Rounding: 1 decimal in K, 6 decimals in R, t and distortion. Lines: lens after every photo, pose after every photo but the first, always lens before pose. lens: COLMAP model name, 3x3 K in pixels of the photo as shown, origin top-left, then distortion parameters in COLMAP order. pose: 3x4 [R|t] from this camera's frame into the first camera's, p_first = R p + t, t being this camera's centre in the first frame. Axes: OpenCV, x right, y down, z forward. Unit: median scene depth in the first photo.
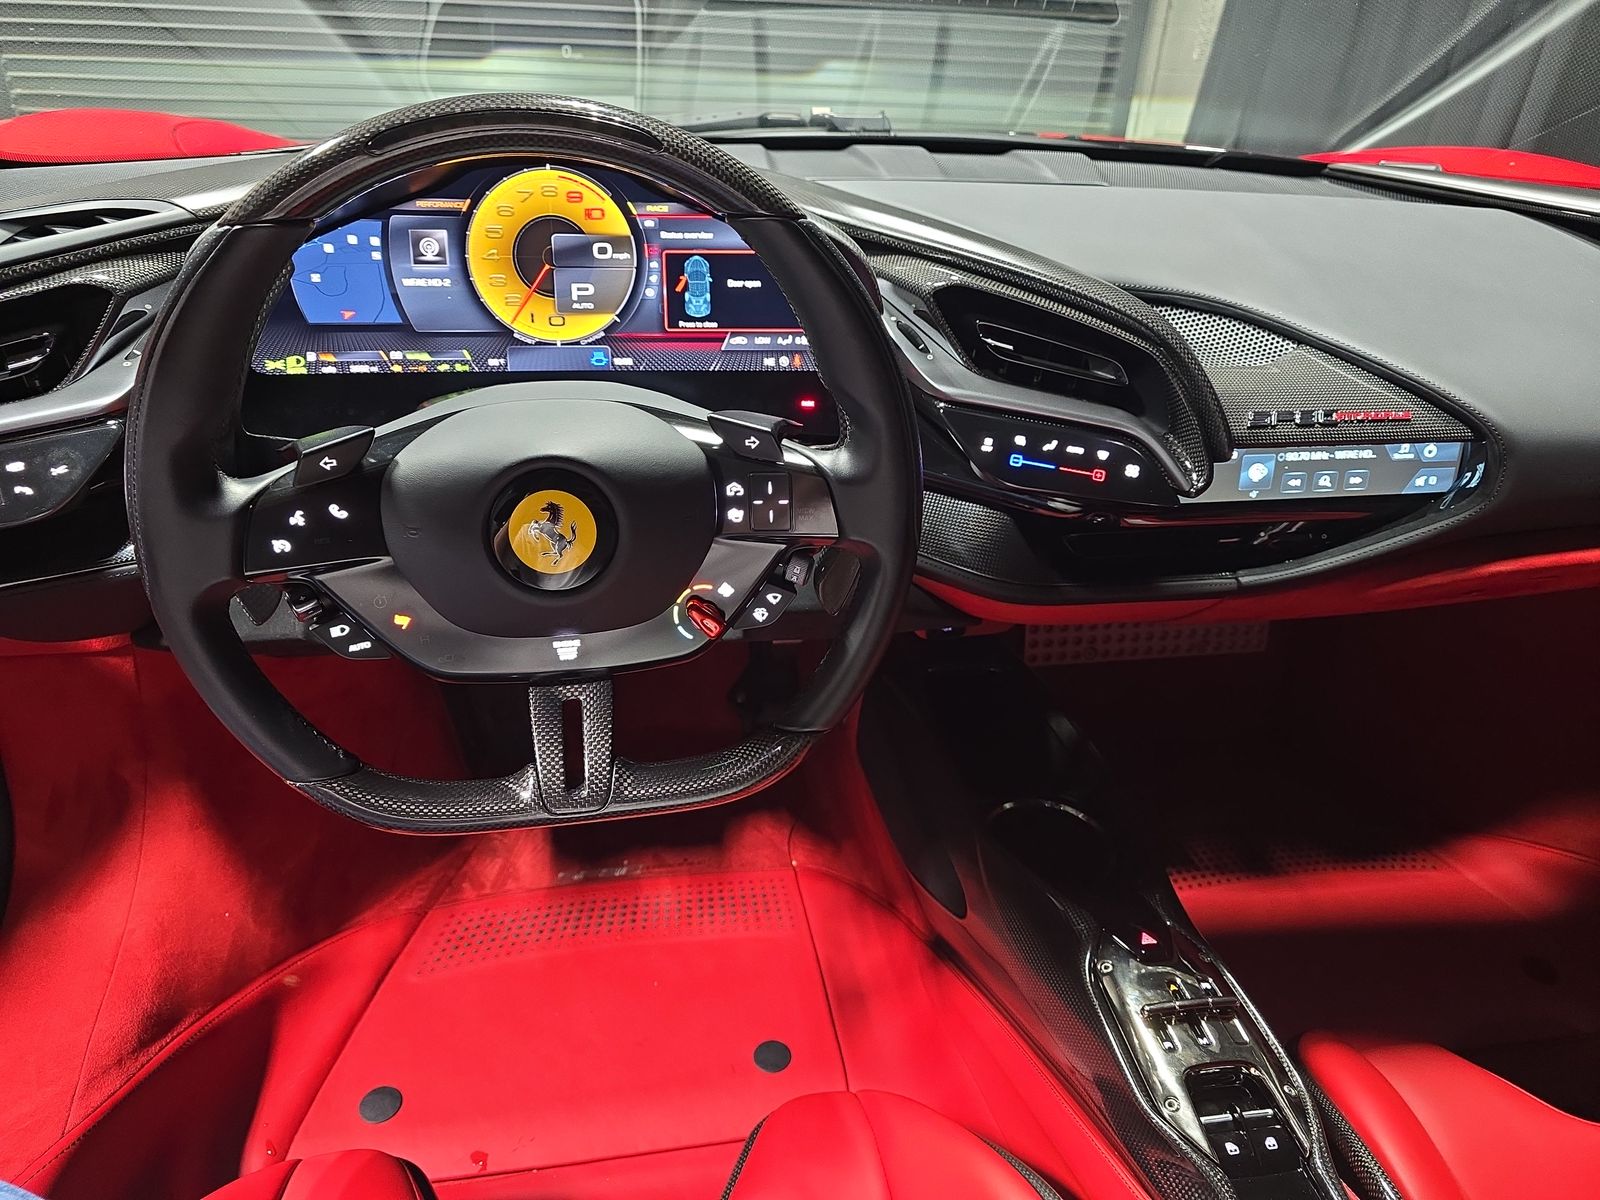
lens RADIAL K [[1081.4, 0, 800.0], [0, 1081.4, 600.0], [0, 0, 1]] dist [0.046101, -0.049003]
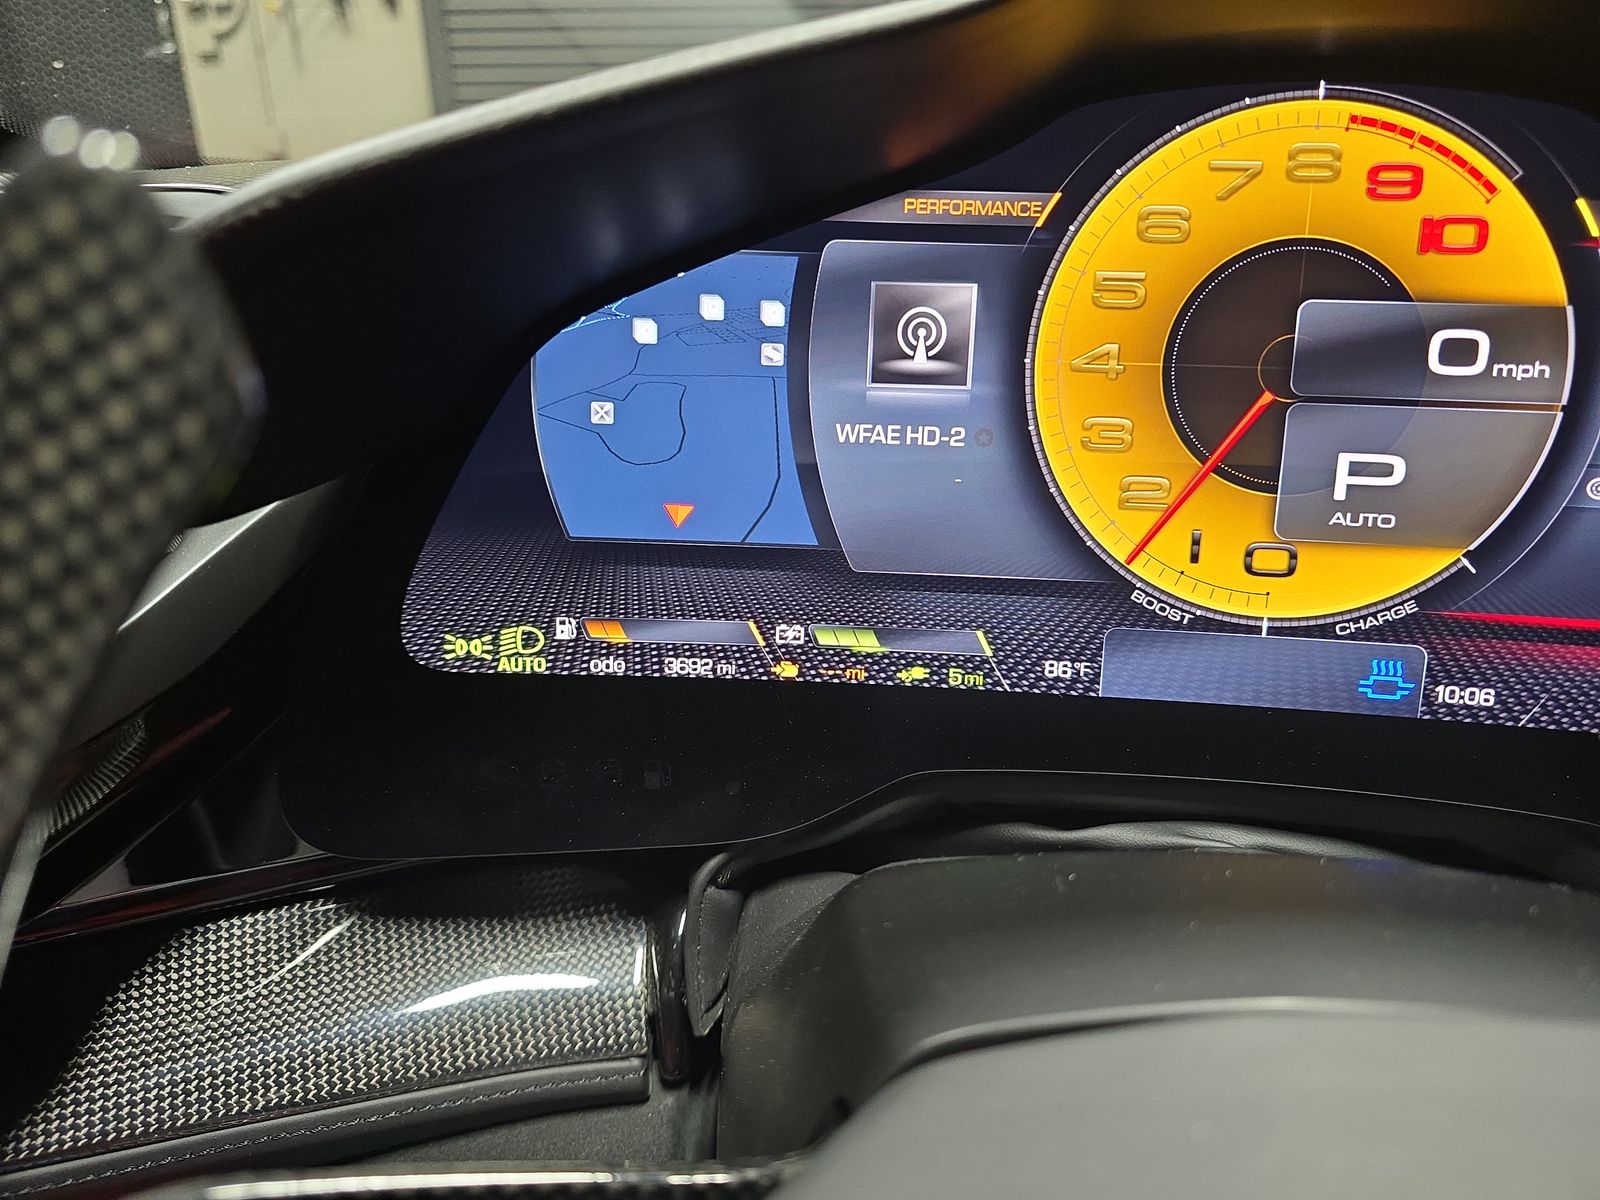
lens RADIAL K [[1081.4, 0, 800.0], [0, 1081.4, 600.0], [0, 0, 1]] dist [0.046101, -0.049003]
pose [[0.956636, 0.089997, -0.277035, -0.278988], [-0.110354, 0.992154, -0.058758, -0.220740], [0.269574, 0.086782, 0.959061, 0.683567]]
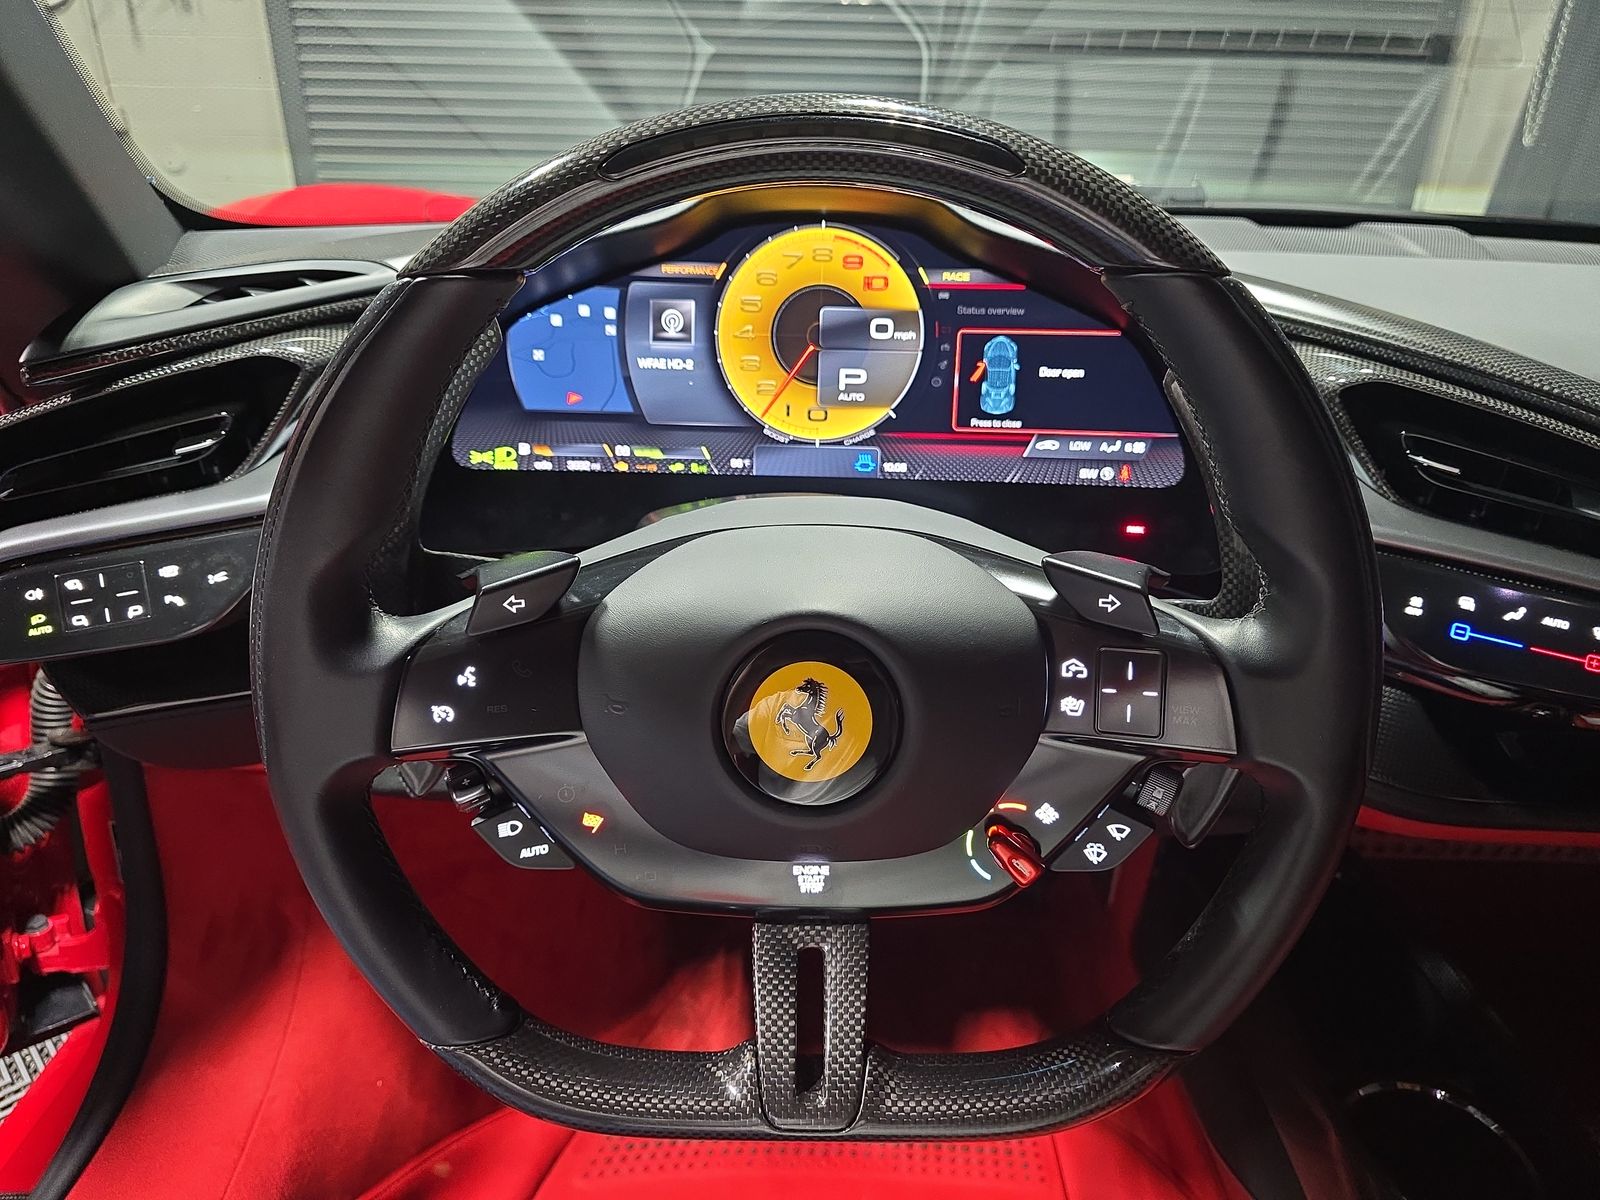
lens RADIAL K [[1076.7, 0, 800.0], [0, 1076.7, 600.0], [0, 0, 1]] dist [0.092077, -0.168154]
pose [[0.980530, 0.062083, -0.186295, -0.084502], [-0.076379, 0.994579, -0.070563, -0.068066], [0.180904, 0.083418, 0.979957, 0.245094]]
